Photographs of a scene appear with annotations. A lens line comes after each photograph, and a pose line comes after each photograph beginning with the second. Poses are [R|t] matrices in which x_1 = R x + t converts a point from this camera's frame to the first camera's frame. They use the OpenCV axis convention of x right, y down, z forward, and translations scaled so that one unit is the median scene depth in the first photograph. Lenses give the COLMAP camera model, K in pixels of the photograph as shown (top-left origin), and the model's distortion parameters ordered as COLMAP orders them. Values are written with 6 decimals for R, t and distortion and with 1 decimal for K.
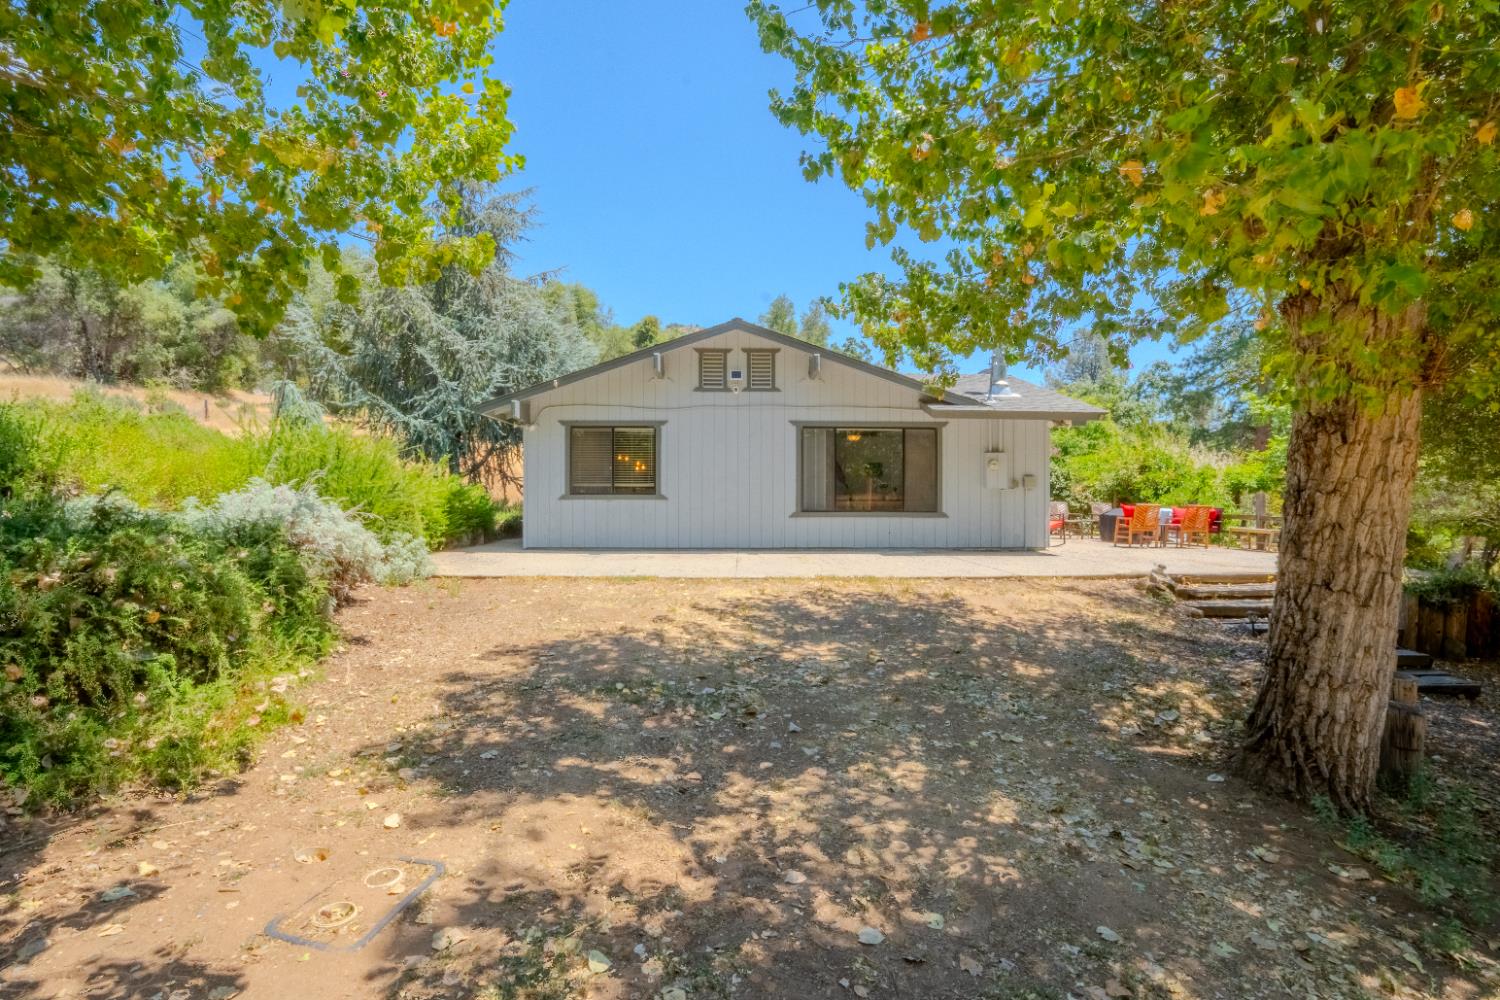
lens RADIAL K [[670.5, 0, 753.5], [0, 670.5, 501.1], [0, 0, 1]] dist [-0.069102, 0.014925]
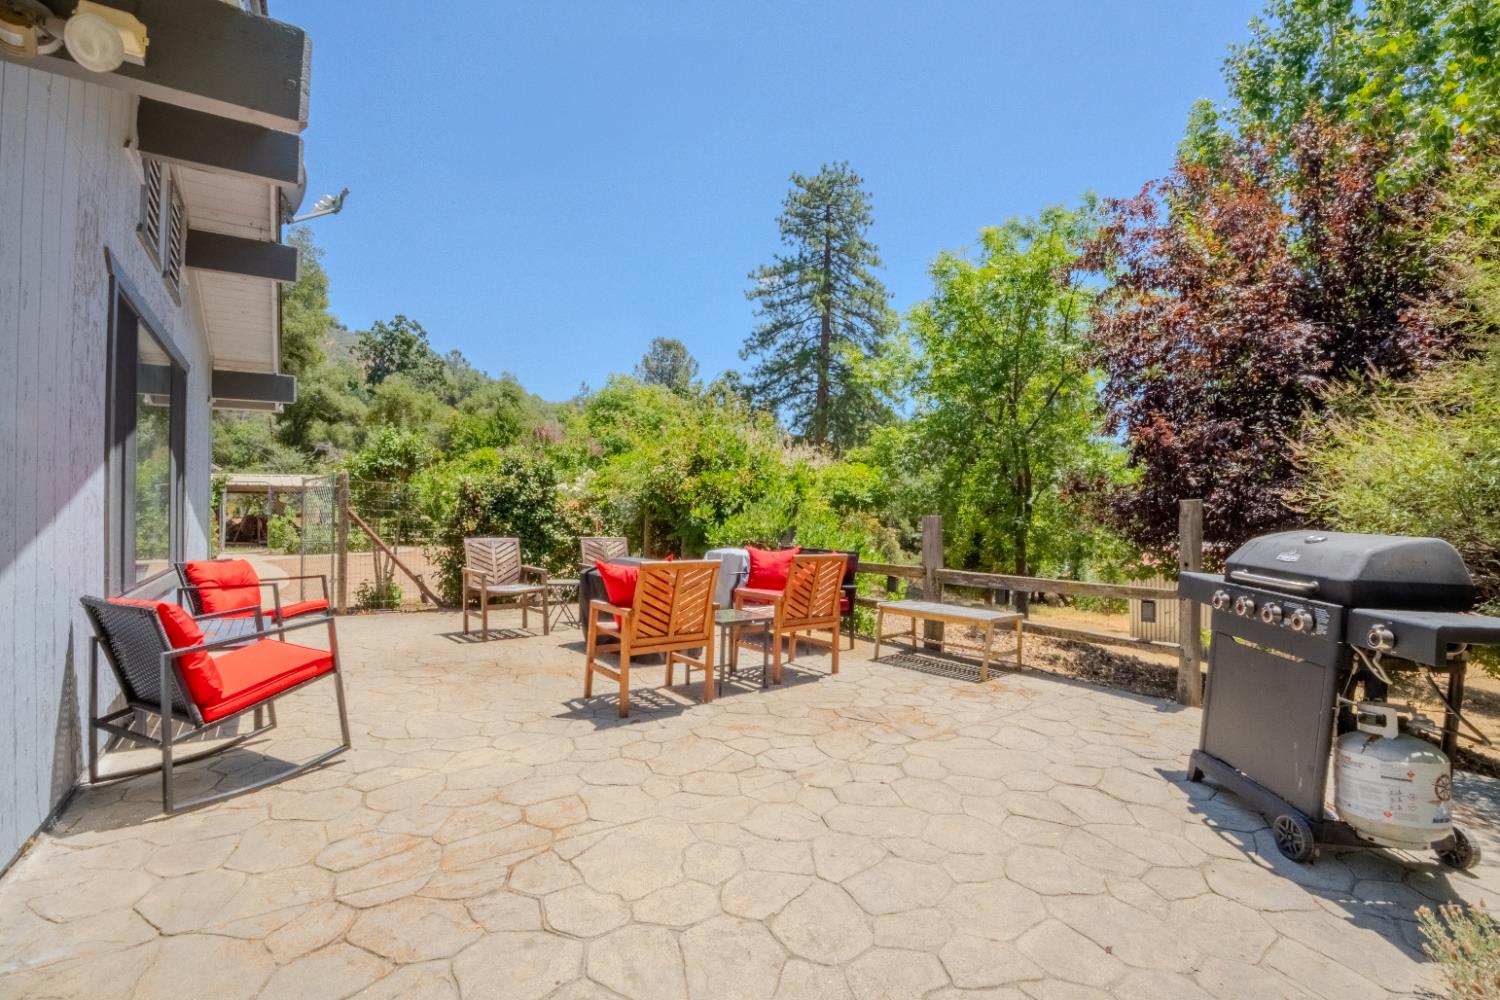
lens RADIAL K [[672.6, 0, 749.5], [0, 672.6, 502.2], [0, 0, 1]] dist [0.000009, -0.000003]
pose [[0.834732, 0.004575, 0.550637, 0.337814], [0.003415, 0.999903, -0.013484, -0.013065], [-0.550646, 0.013136, 0.834636, 0.535535]]
